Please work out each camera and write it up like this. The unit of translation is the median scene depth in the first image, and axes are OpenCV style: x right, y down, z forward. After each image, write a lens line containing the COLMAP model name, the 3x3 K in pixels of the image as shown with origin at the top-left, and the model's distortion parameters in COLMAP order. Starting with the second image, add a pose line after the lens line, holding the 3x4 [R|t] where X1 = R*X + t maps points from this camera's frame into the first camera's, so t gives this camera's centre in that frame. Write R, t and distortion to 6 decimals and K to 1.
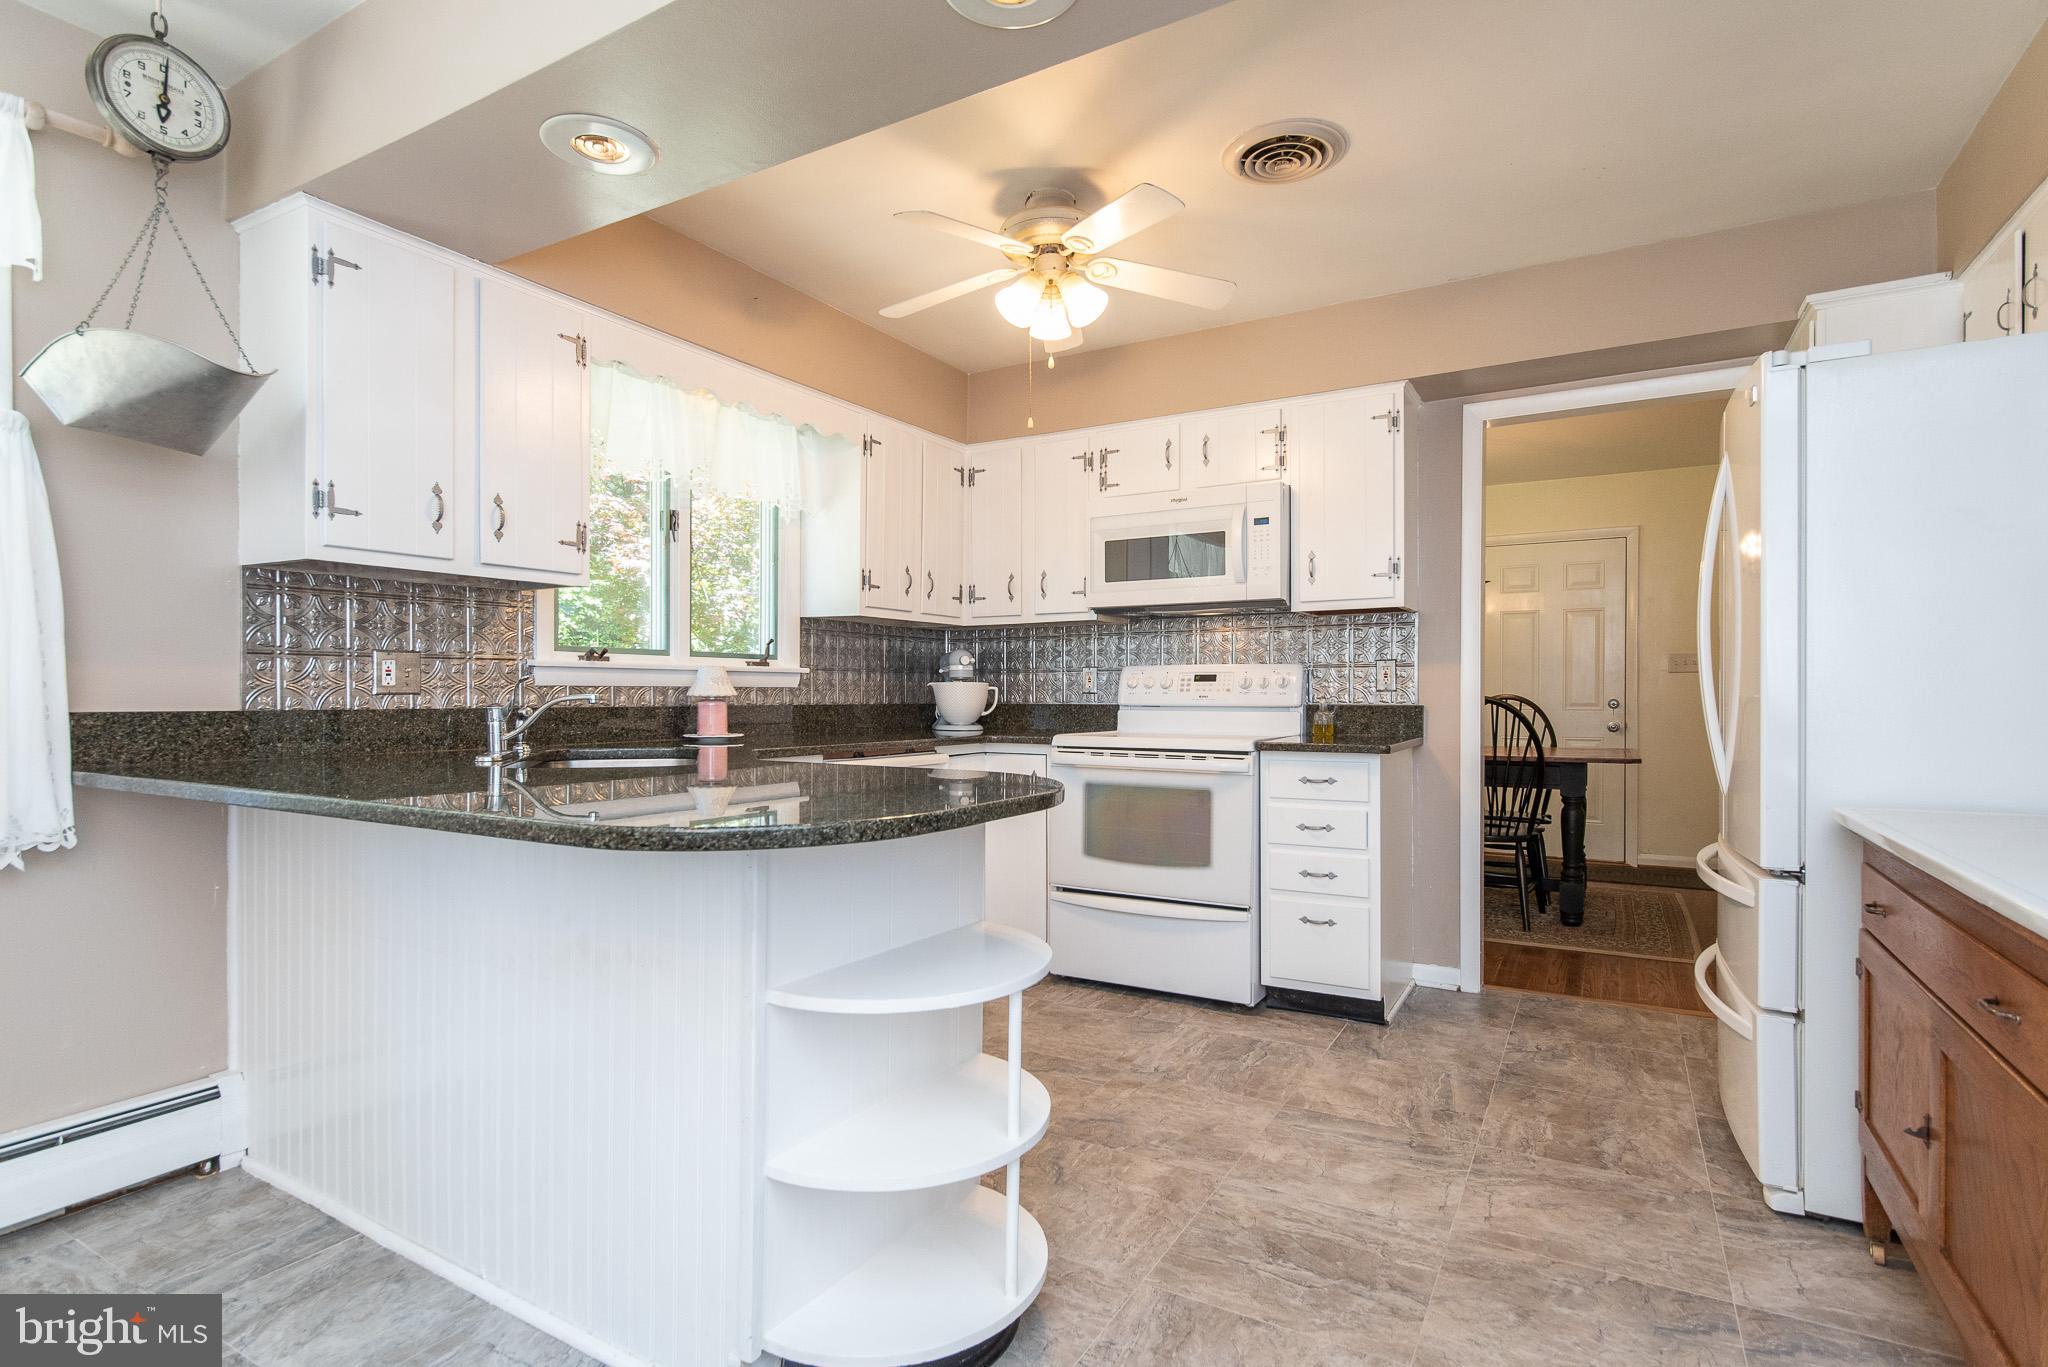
lens RADIAL K [[1011.2, 0, 1024.0], [0, 1011.2, 683.5], [0, 0, 1]] dist [-0.001879, -0.000395]
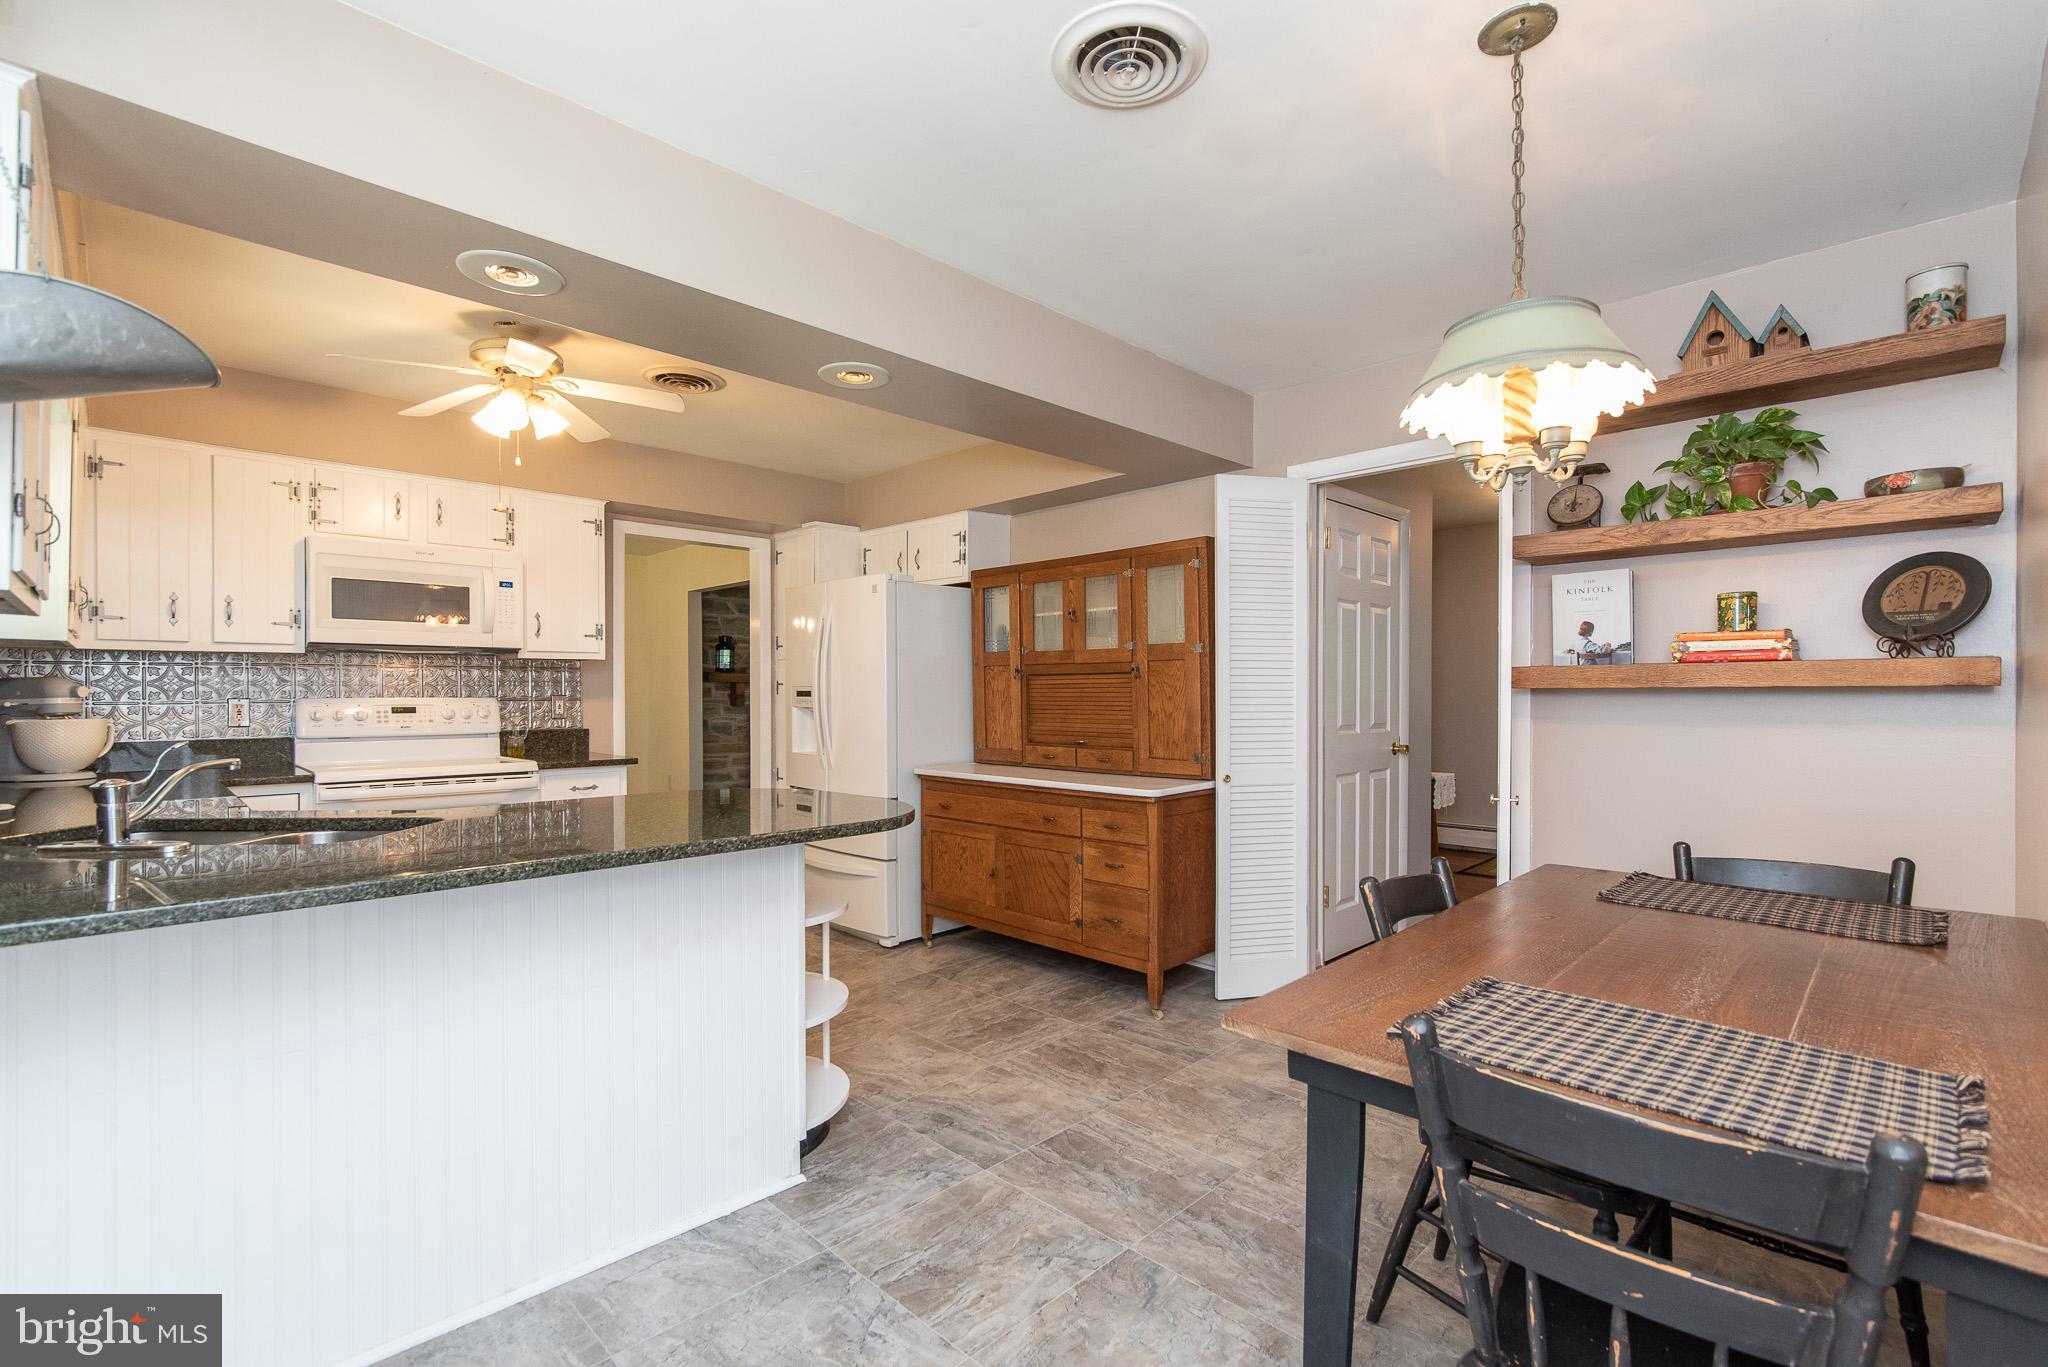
lens RADIAL K [[896.6, 0, 1020.3], [0, 896.6, 693.2], [0, 0, 1]] dist [-0.000151, -0.000075]
pose [[0.262153, 0.001960, 0.965024, -0.610891], [-0.008216, 0.999966, 0.000201, -0.030875], [-0.964991, -0.007981, 0.262160, 0.097230]]
